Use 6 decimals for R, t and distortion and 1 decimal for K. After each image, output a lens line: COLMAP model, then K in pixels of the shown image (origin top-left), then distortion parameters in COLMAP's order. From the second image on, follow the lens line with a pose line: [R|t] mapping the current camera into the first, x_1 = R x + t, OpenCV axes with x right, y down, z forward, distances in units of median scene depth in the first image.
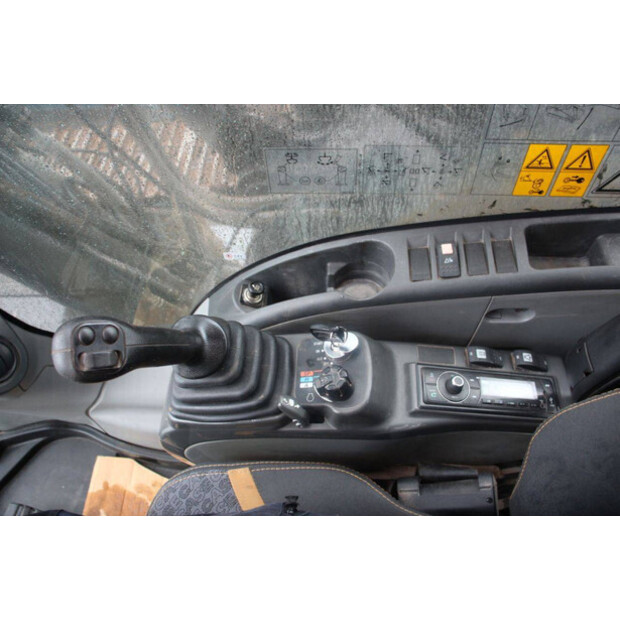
lens RADIAL K [[515.4, 0, 310.0], [0, 515.4, 310.0], [0, 0, 1]] dist [-0.065350, 0.001862]
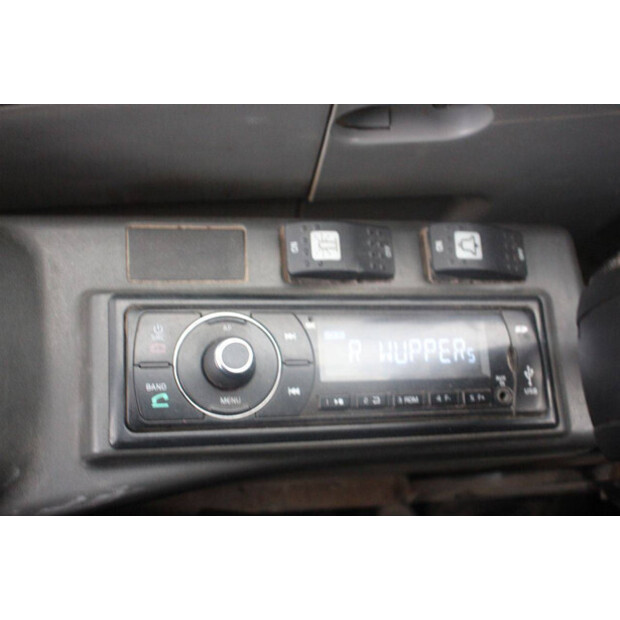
lens RADIAL K [[776.8, 0, 310.0], [0, 776.8, 310.0], [0, 0, 1]] dist [-0.013515, 0.028044]
pose [[0.988056, -0.072652, 0.135891, 0.256840], [0.028088, 0.952016, 0.304758, -0.024537], [-0.151511, -0.297301, 0.942686, 0.531927]]
